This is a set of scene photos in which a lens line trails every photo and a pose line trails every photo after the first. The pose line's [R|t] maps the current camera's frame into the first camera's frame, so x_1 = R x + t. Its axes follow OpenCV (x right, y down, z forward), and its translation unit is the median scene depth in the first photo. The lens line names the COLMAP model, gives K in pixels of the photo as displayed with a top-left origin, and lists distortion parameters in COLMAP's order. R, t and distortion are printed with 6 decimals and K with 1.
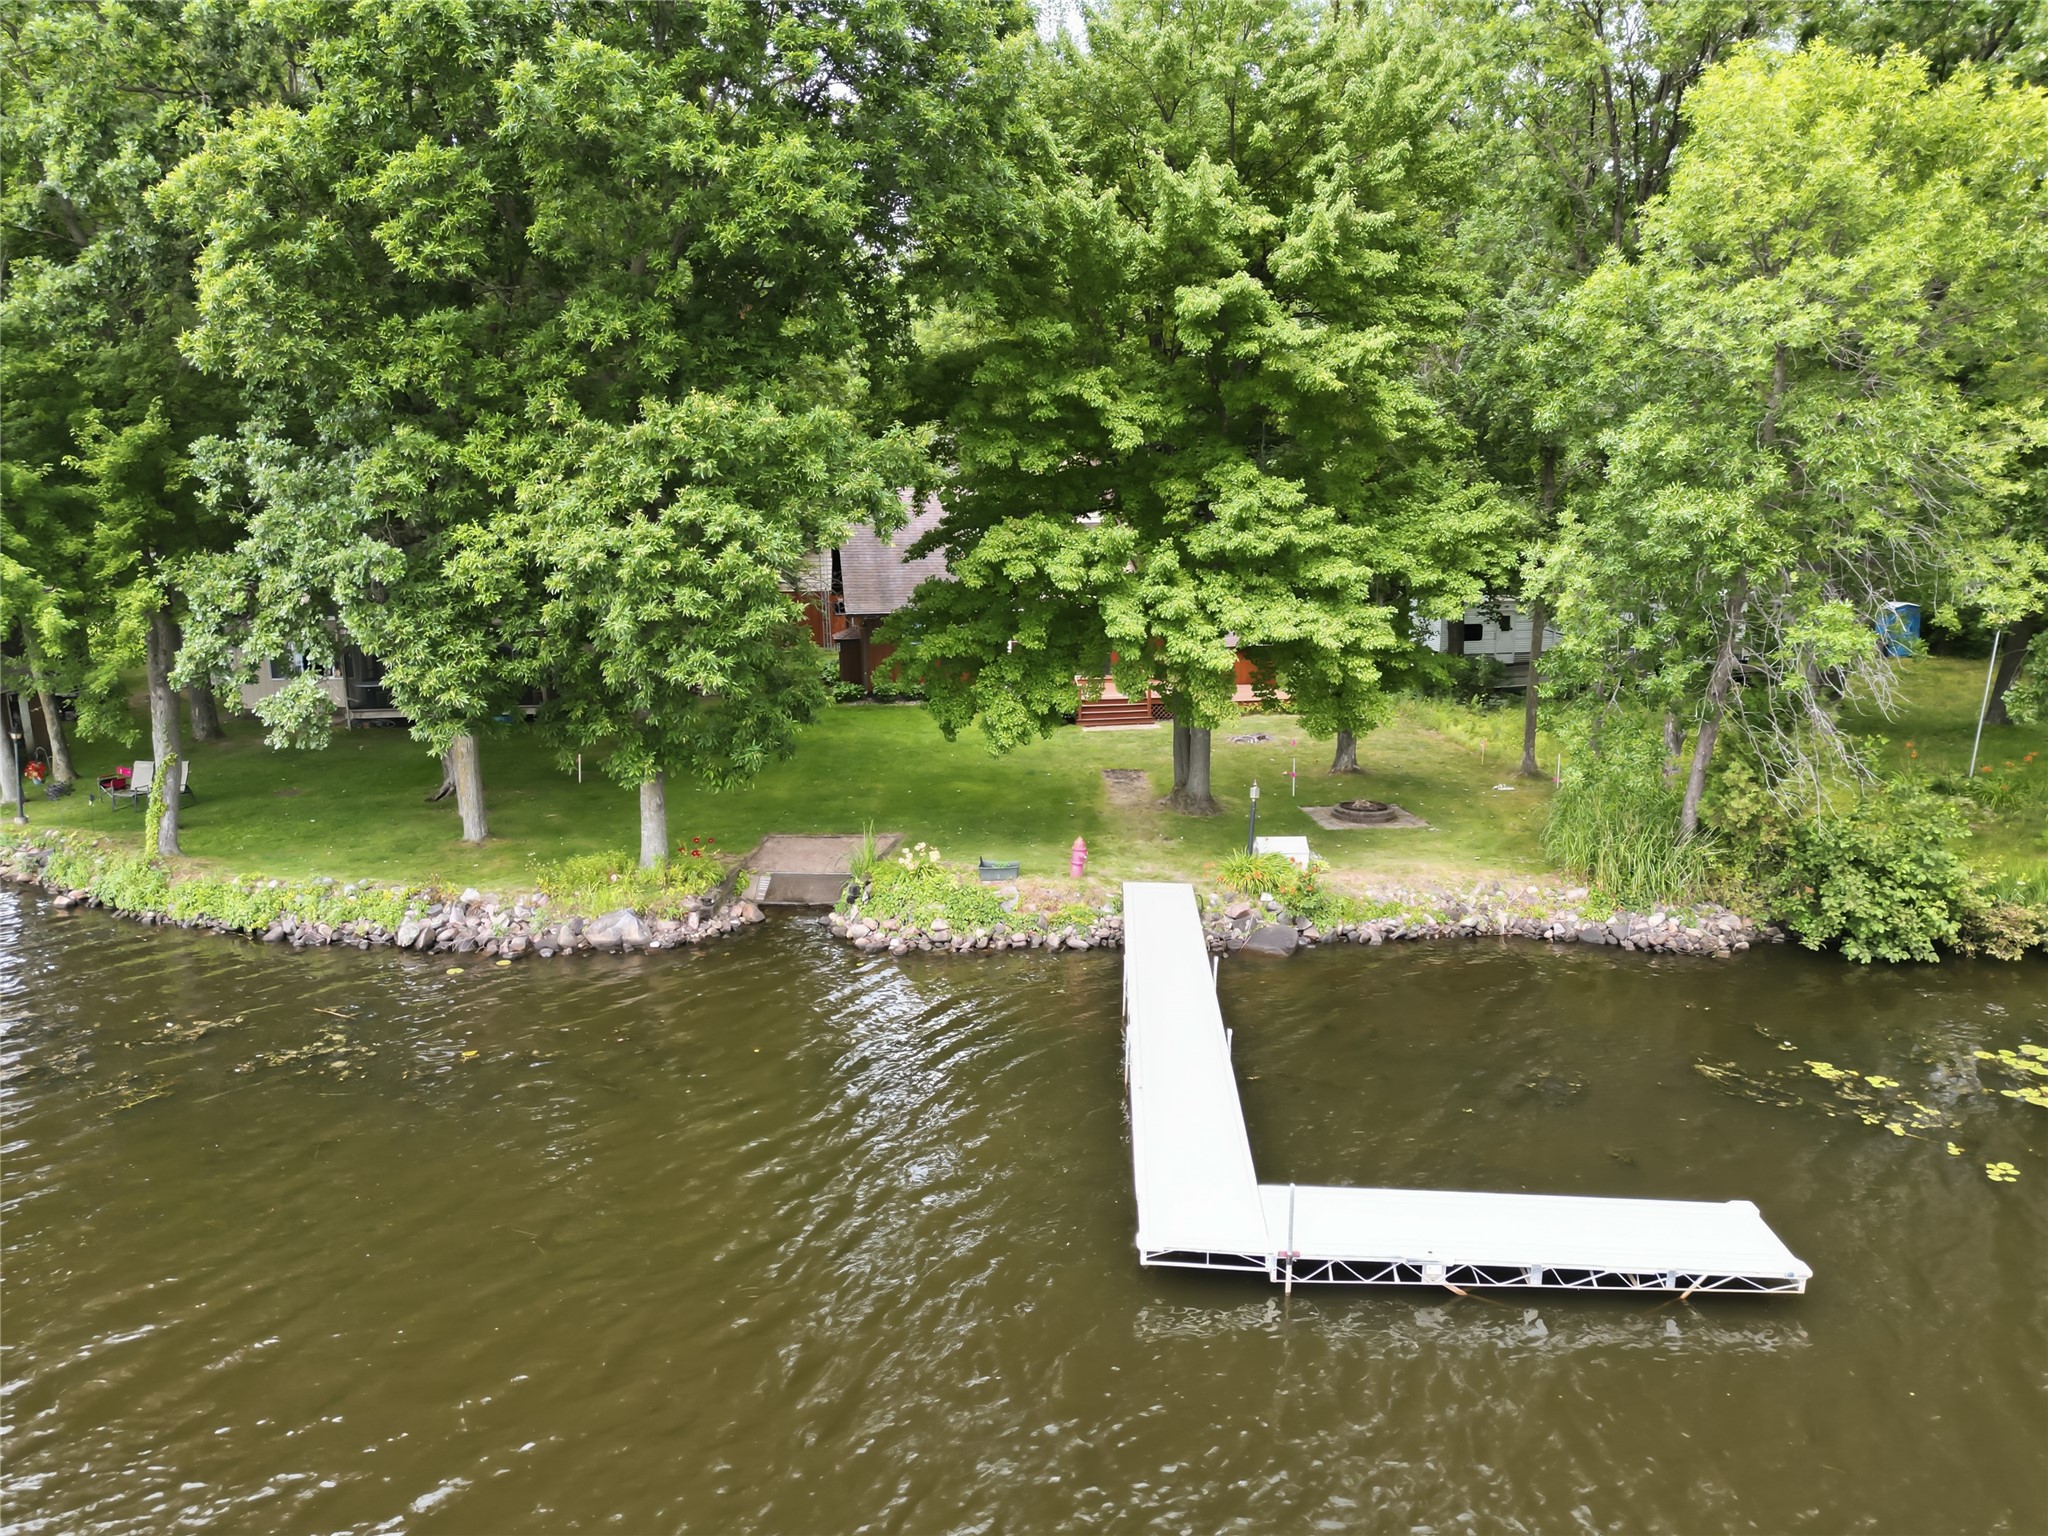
lens RADIAL K [[1420.4, 0, 1024.0], [0, 1420.4, 768.0], [0, 0, 1]] dist [0.005247, 0.004044]
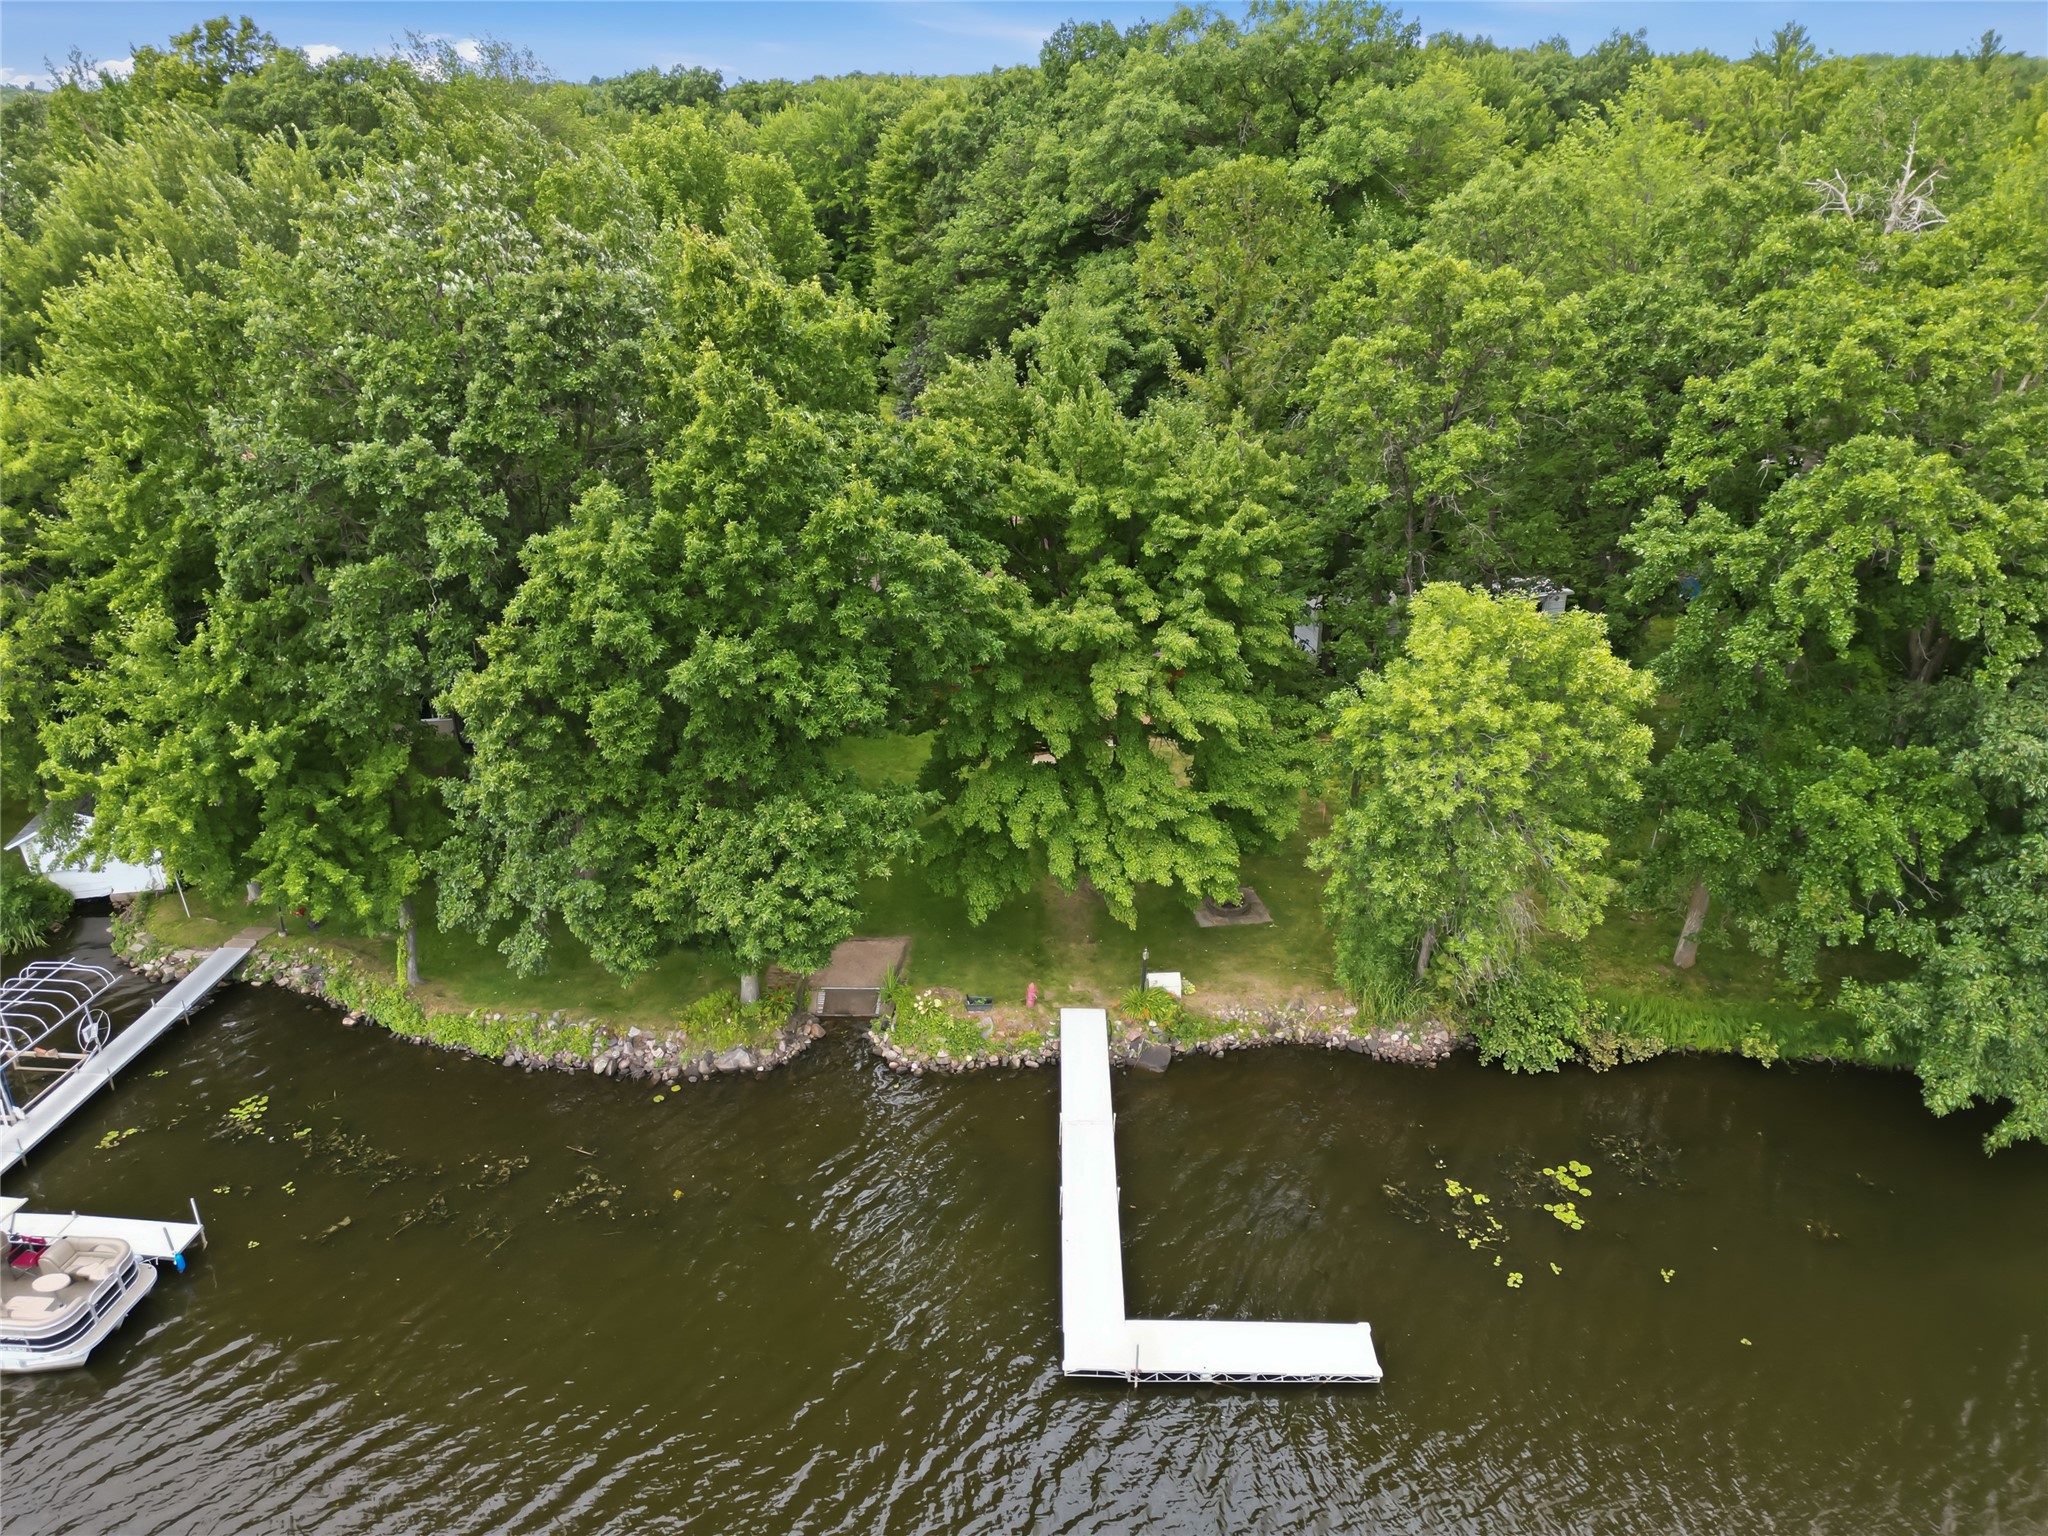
lens RADIAL K [[1420.4, 0, 1024.0], [0, 1420.4, 768.0], [0, 0, 1]] dist [0.005247, 0.004044]
pose [[0.999034, -0.016944, 0.040541, -0.028585], [0.007123, 0.972906, 0.231093, -0.557794], [-0.043358, -0.230581, 0.972087, -0.456038]]
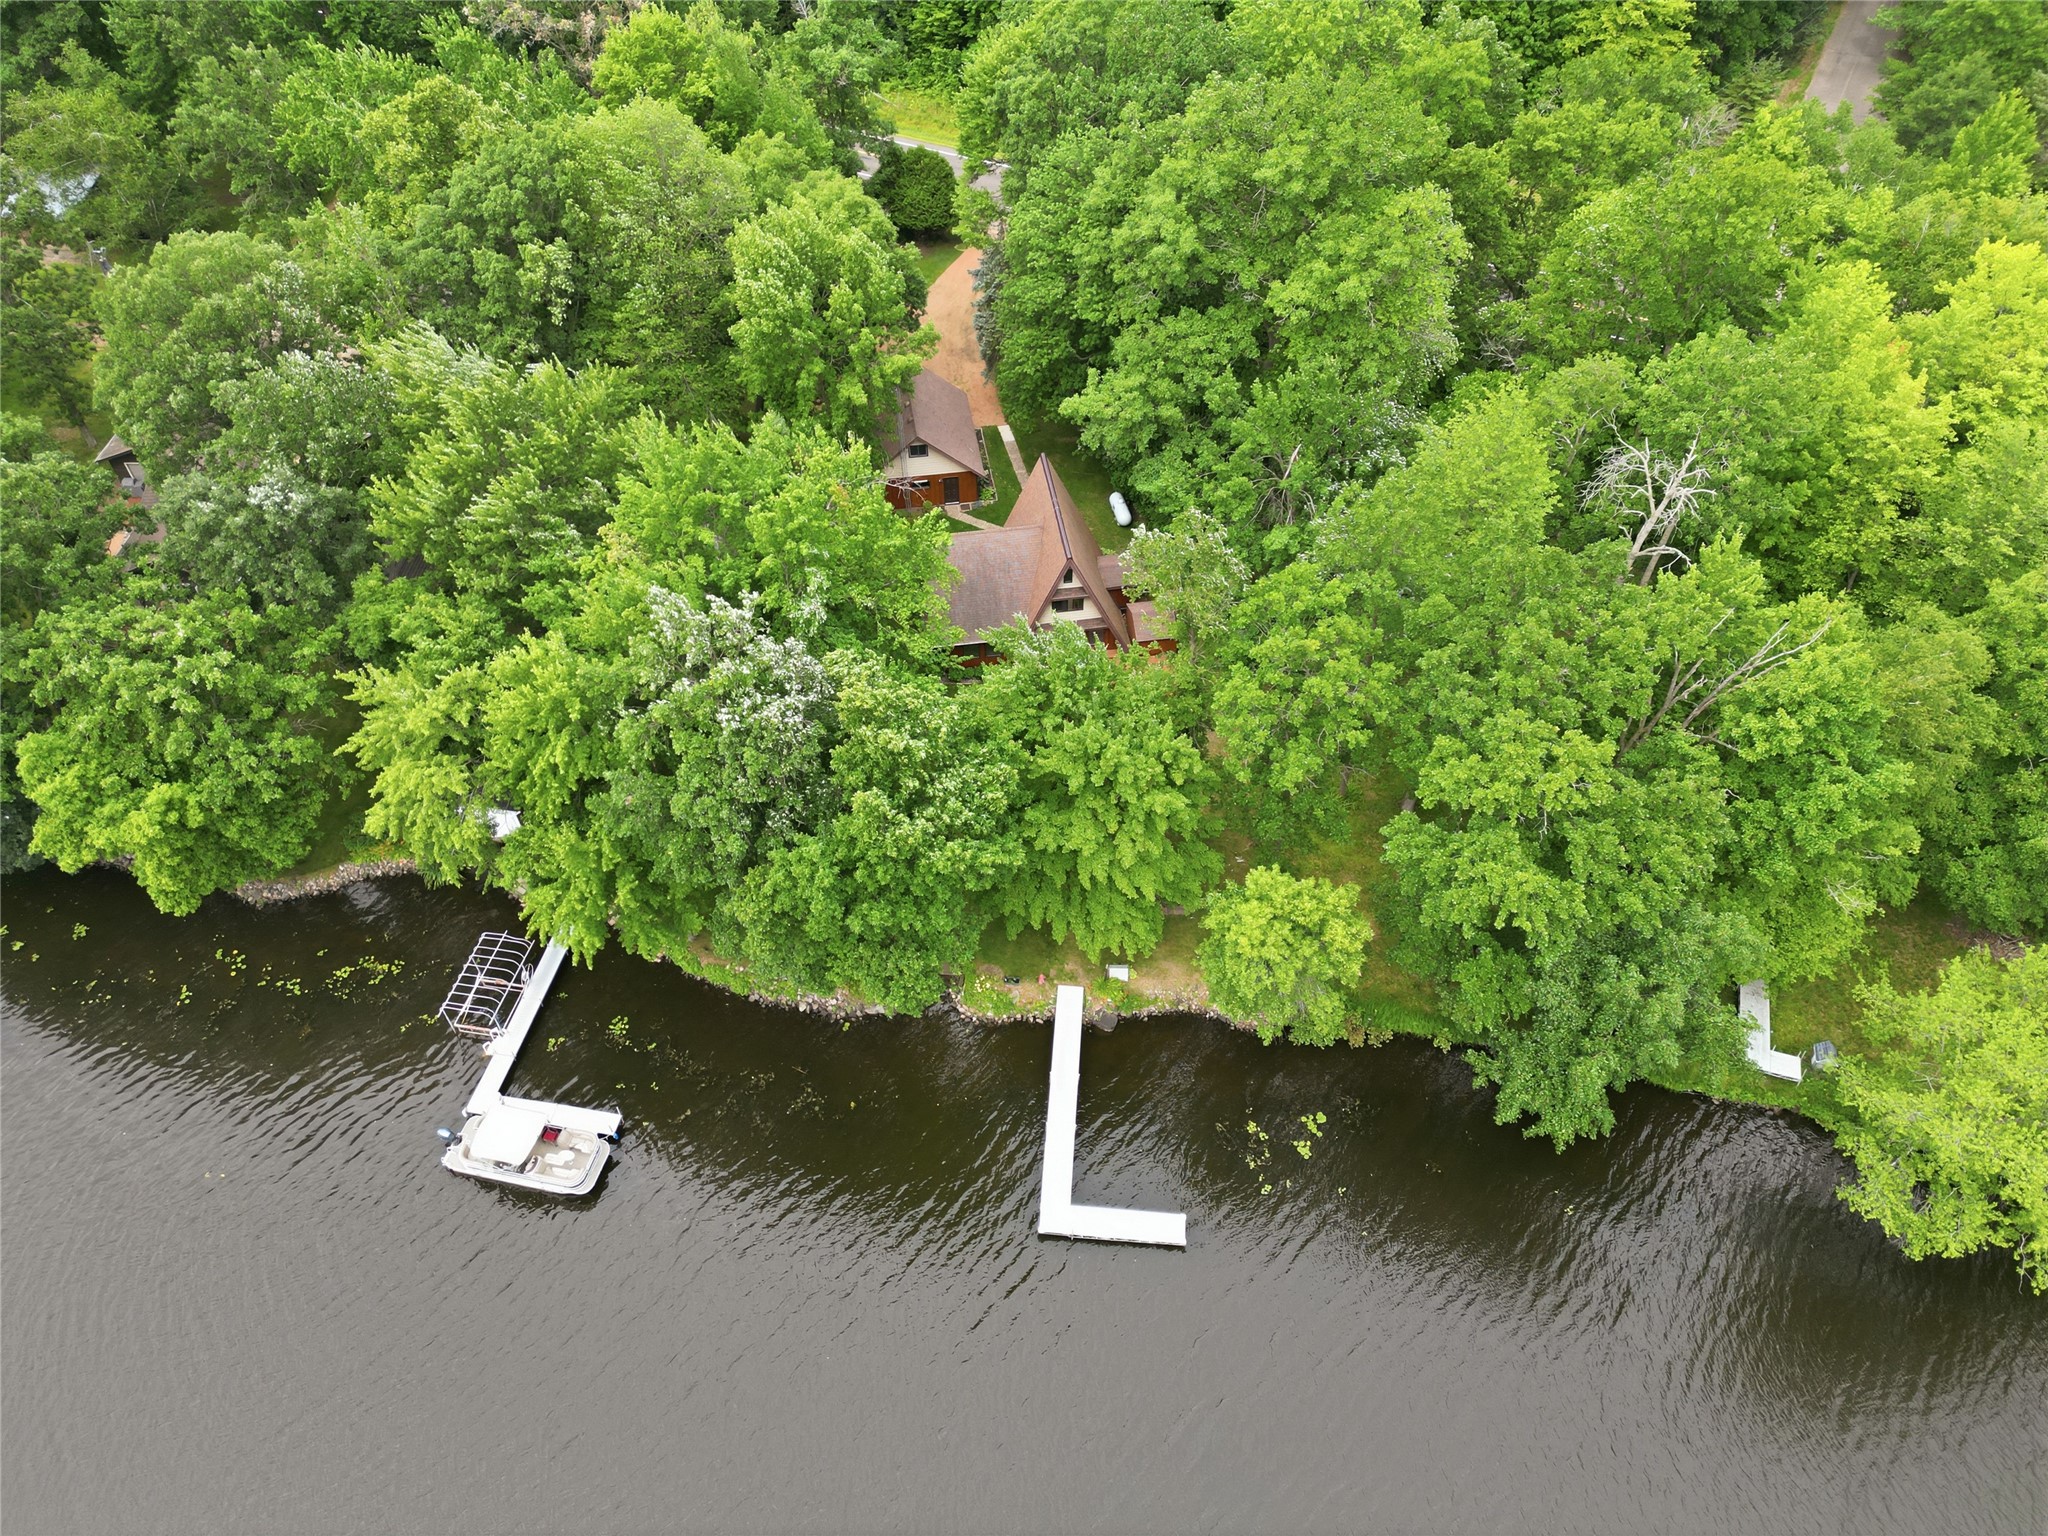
lens RADIAL K [[1435.3, 0, 1026.0], [0, 1435.3, 695.8], [0, 0, 1]] dist [-0.000370, -0.000281]
pose [[0.999737, 0.021885, -0.006794, 0.015927], [-0.014255, 0.826090, 0.563357, -2.022471], [0.017942, -0.563113, 0.826185, -1.003977]]
